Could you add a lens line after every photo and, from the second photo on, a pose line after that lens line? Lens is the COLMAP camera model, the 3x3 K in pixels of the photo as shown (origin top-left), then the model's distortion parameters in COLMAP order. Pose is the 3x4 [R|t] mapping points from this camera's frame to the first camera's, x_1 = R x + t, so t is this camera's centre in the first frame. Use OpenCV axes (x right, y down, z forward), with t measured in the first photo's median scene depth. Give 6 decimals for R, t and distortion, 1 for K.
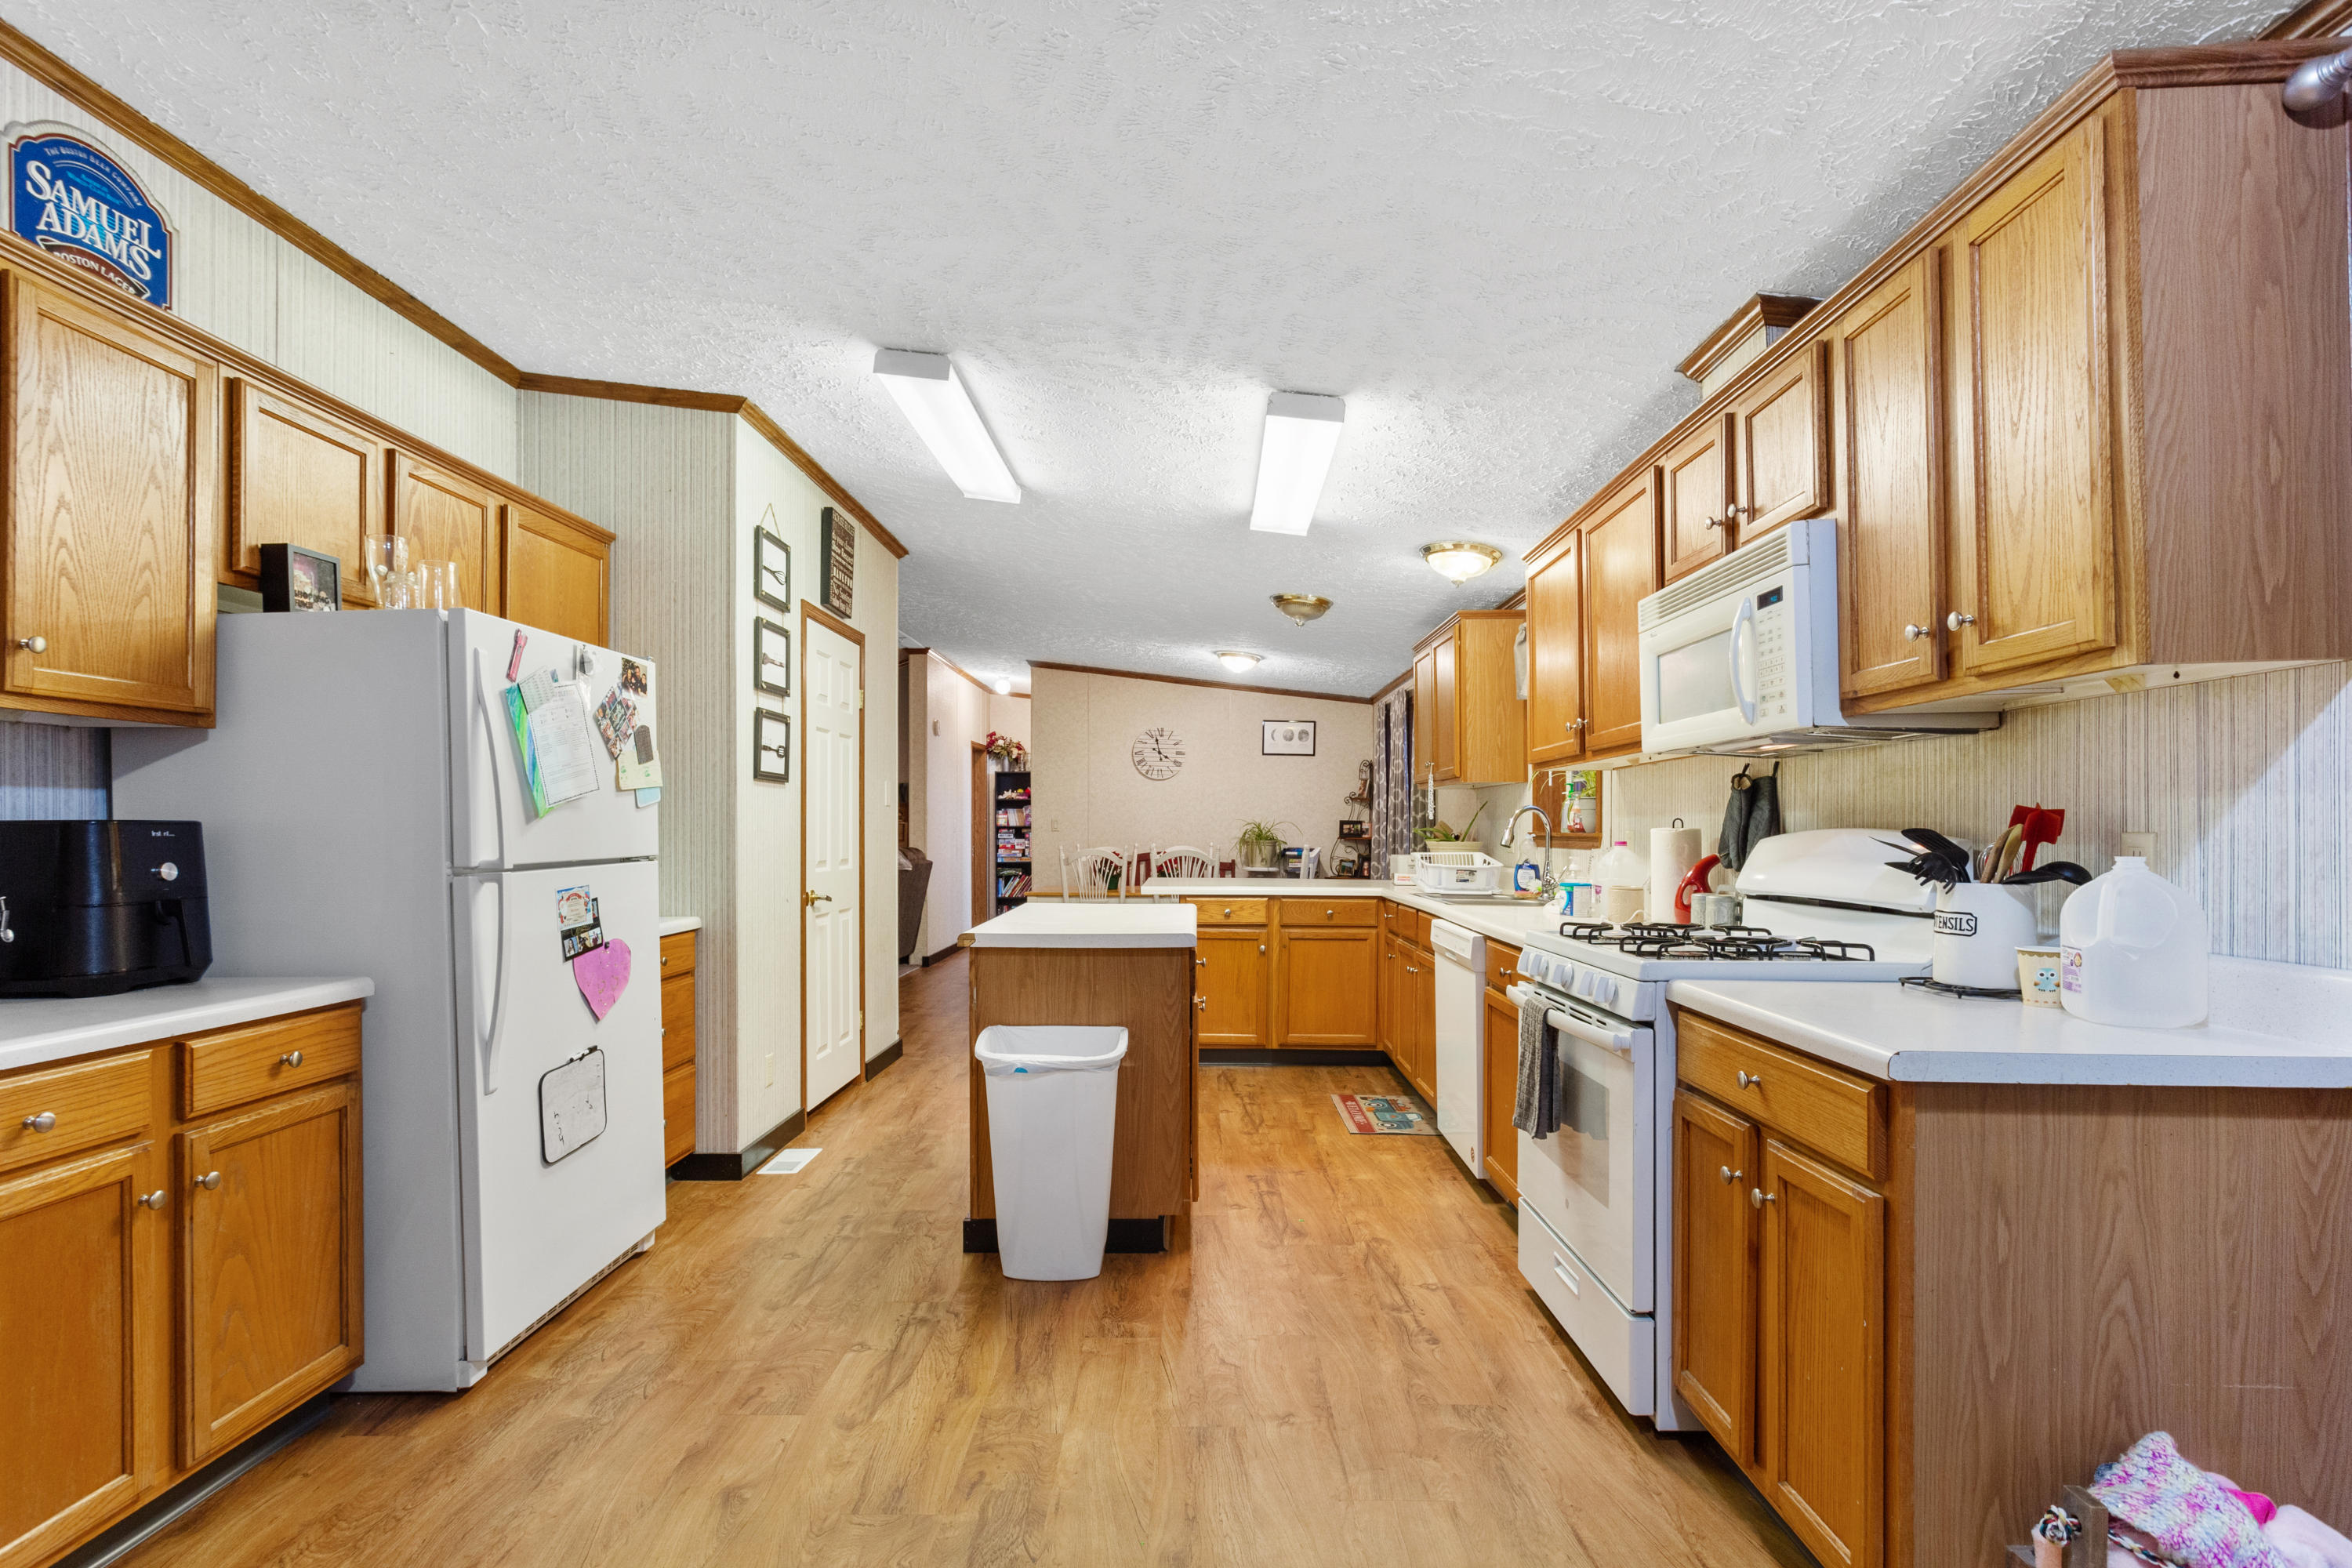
lens RADIAL K [[1119.7, 0, 1178.7], [0, 1119.7, 845.6], [0, 0, 1]] dist [-0.002603, 0.002180]
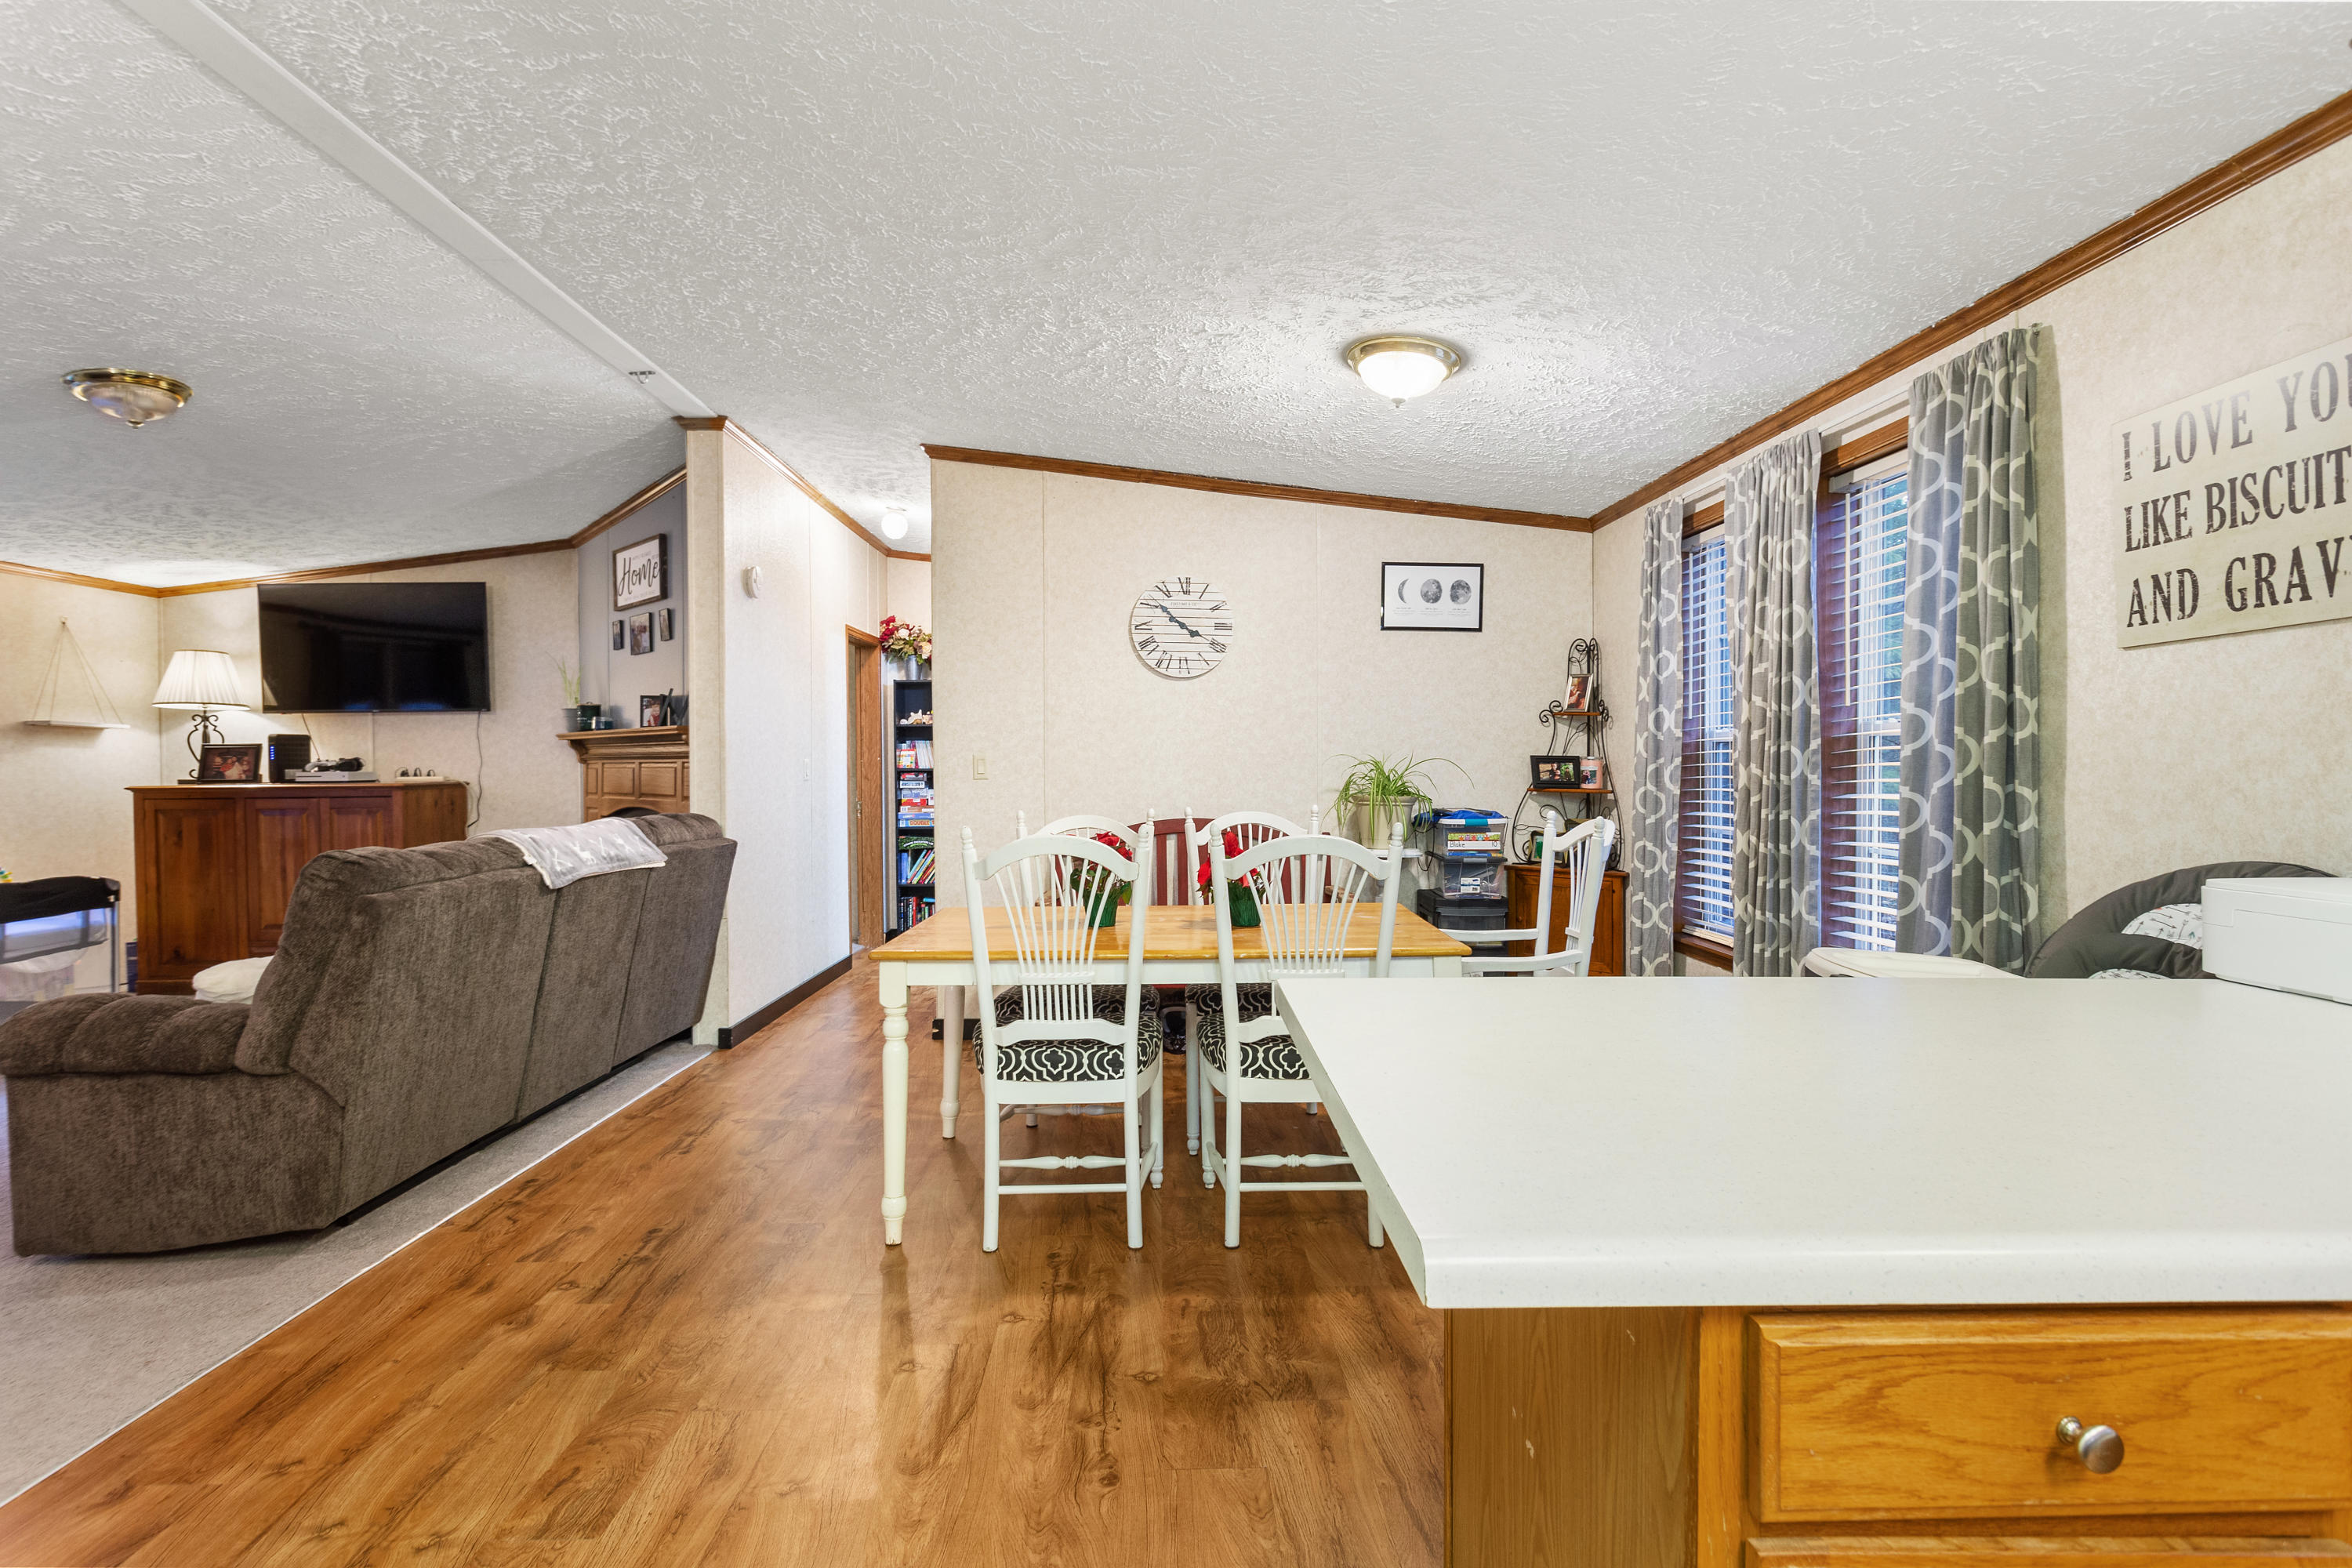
lens RADIAL K [[1119.7, 0, 1169.4], [0, 1119.7, 780.2], [0, 0, 1]] dist [-0.002603, 0.002180]
pose [[0.999624, -0.005619, 0.026846, -0.037466], [0.005728, 0.999976, -0.003983, -0.010069], [-0.026823, 0.004135, 0.999632, 0.487506]]
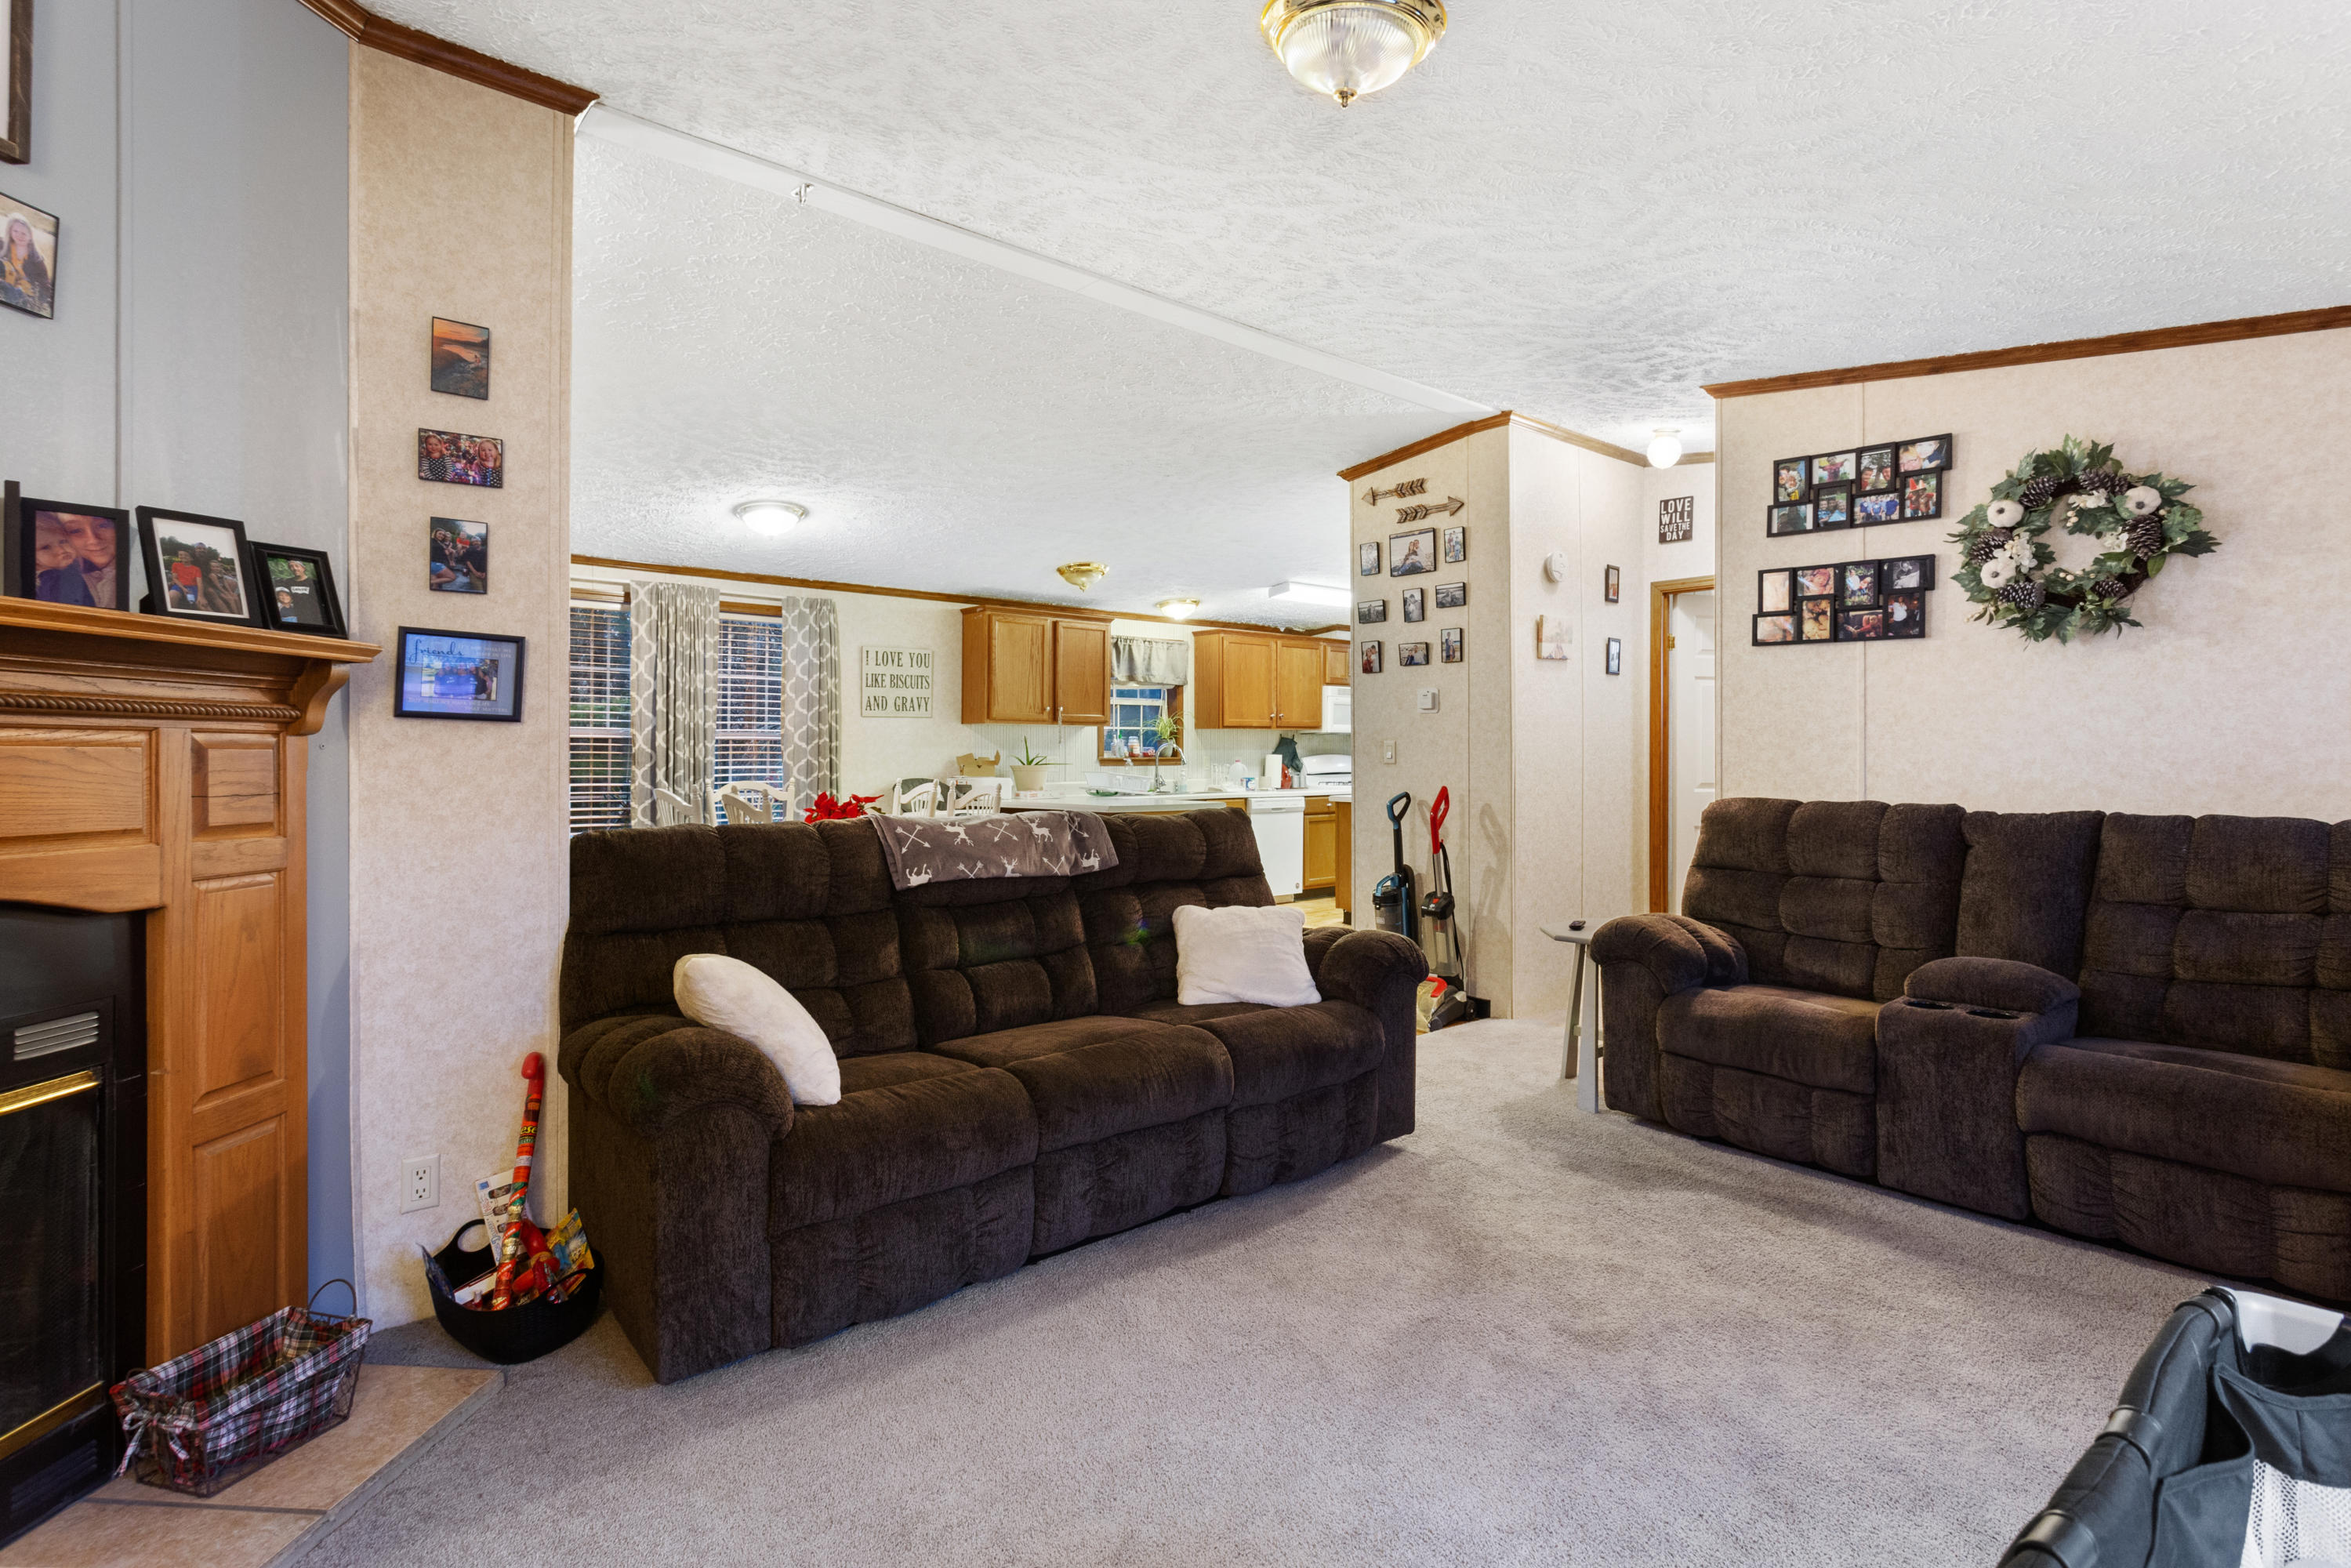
lens RADIAL K [[1119.3, 0, 1188.8], [0, 1119.3, 747.0], [0, 0, 1]] dist [-0.002603, 0.002180]
pose [[-0.677460, 0.003826, 0.735550, -0.531689], [0.012270, 0.999906, 0.006099, -0.018967], [-0.735457, 0.013157, -0.677443, 1.066010]]
